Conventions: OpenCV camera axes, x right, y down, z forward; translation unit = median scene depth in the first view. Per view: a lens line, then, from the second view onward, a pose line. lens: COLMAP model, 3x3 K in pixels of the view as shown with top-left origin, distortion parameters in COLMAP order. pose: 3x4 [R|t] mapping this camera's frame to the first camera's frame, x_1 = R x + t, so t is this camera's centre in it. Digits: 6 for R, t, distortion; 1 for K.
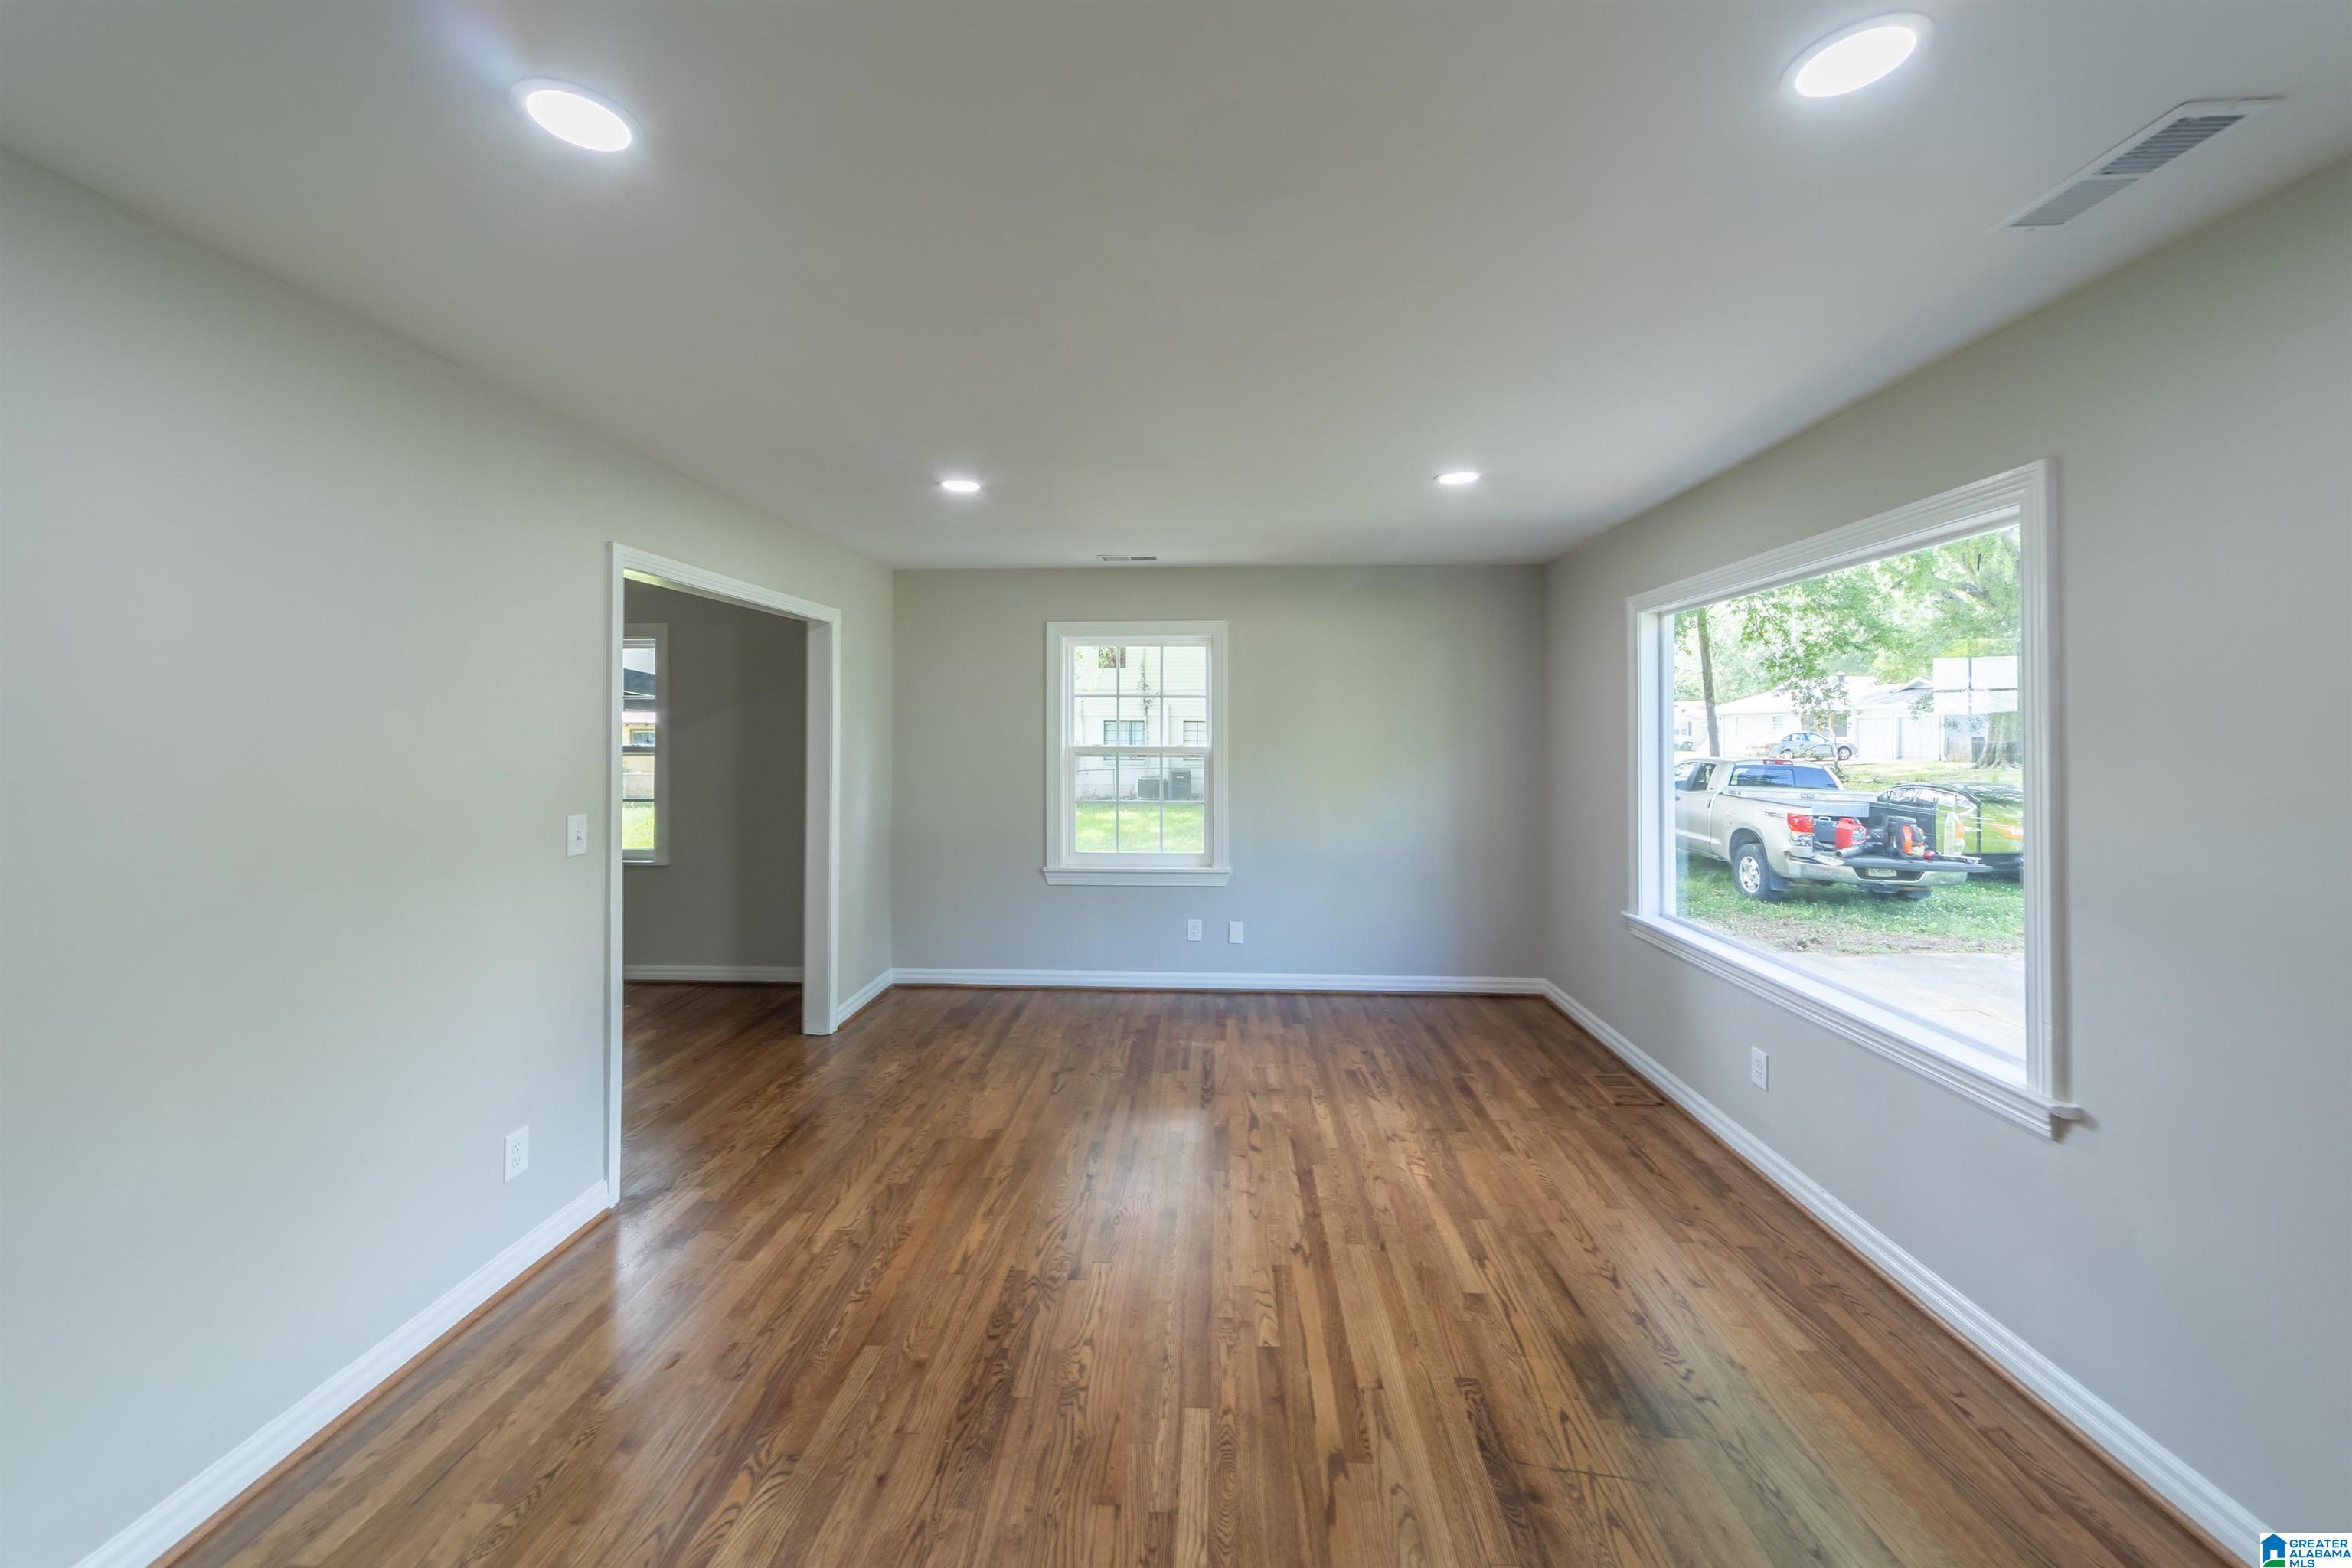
lens RADIAL K [[865.7, 0, 1176.9], [0, 865.7, 725.2], [0, 0, 1]] dist [0.006204, 0.000246]
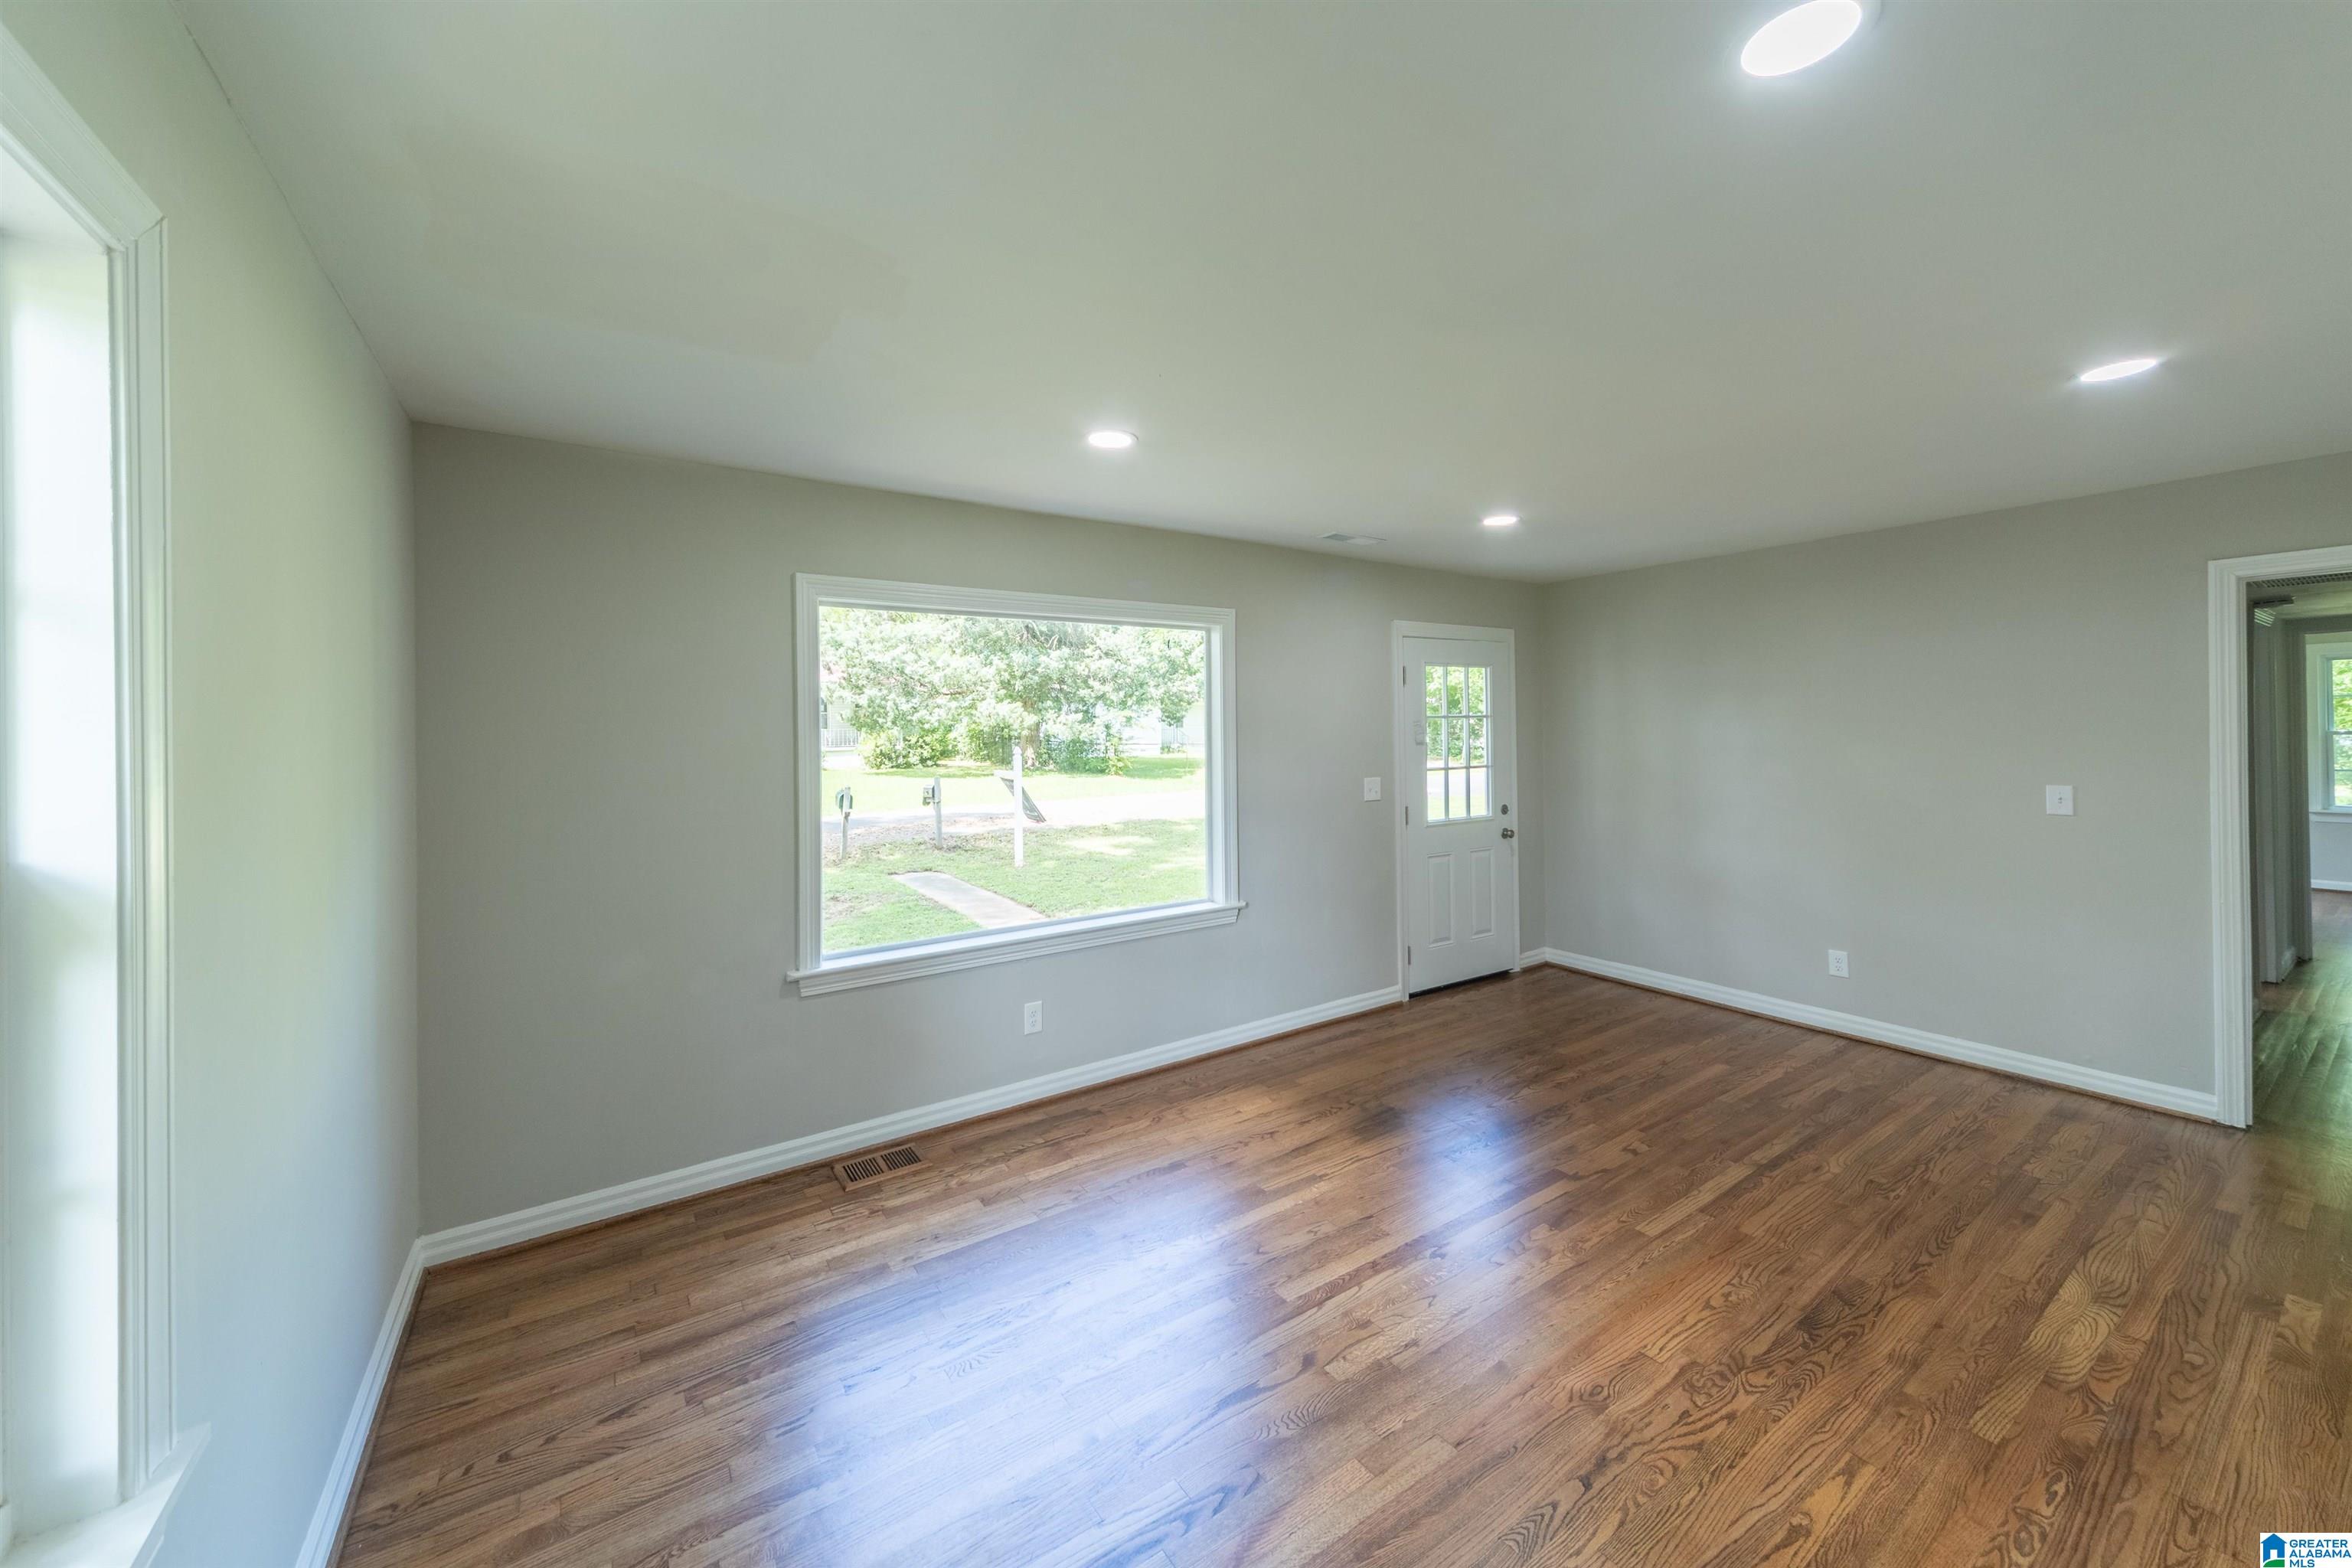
lens RADIAL K [[865.7, 0, 1176.9], [0, 865.7, 725.2], [0, 0, 1]] dist [0.006204, 0.000246]
pose [[-0.602844, 0.011777, 0.797772, -0.410159], [0.006780, 0.999931, -0.009637, 0.004086], [-0.797830, -0.000401, -0.602882, 1.566681]]
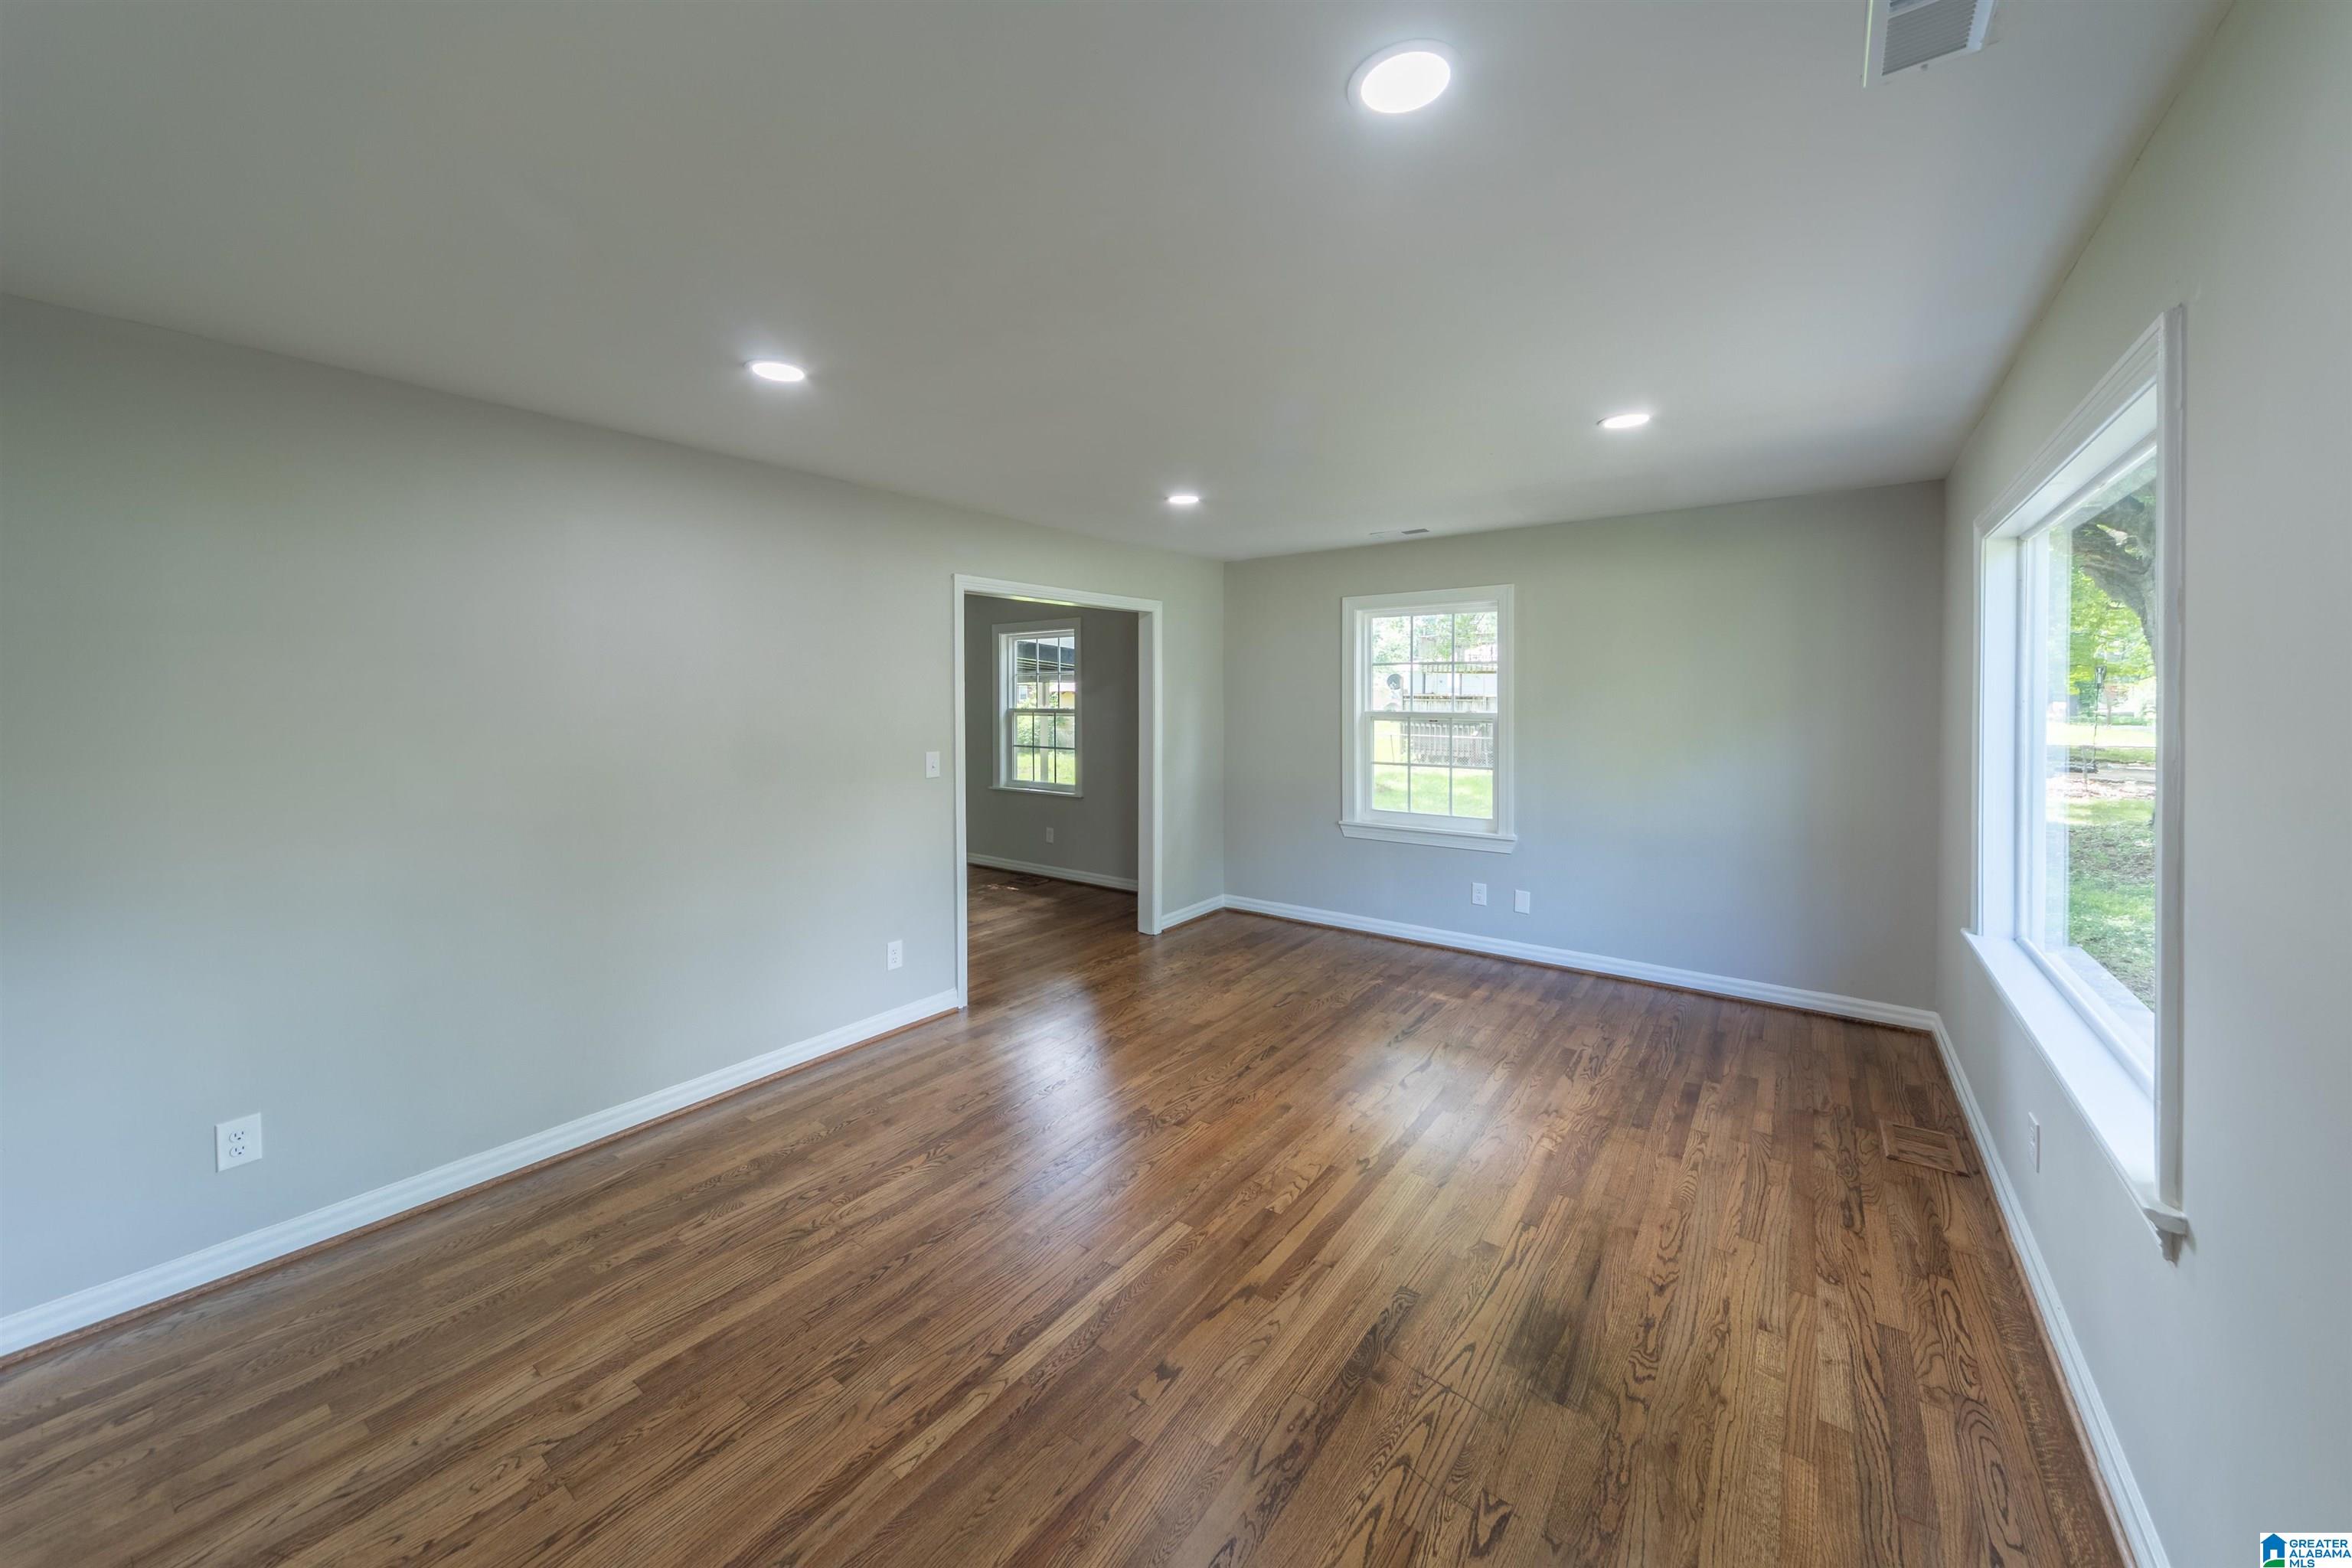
lens RADIAL K [[850.6, 0, 1176.7], [0, 850.6, 712.9], [0, 0, 1]] dist [0.007915, 0.000007]
pose [[0.831564, 0.007604, -0.555376, 0.463529], [0.006496, 0.999705, 0.023415, -0.000009], [0.555390, -0.023079, 0.831269, -0.025576]]
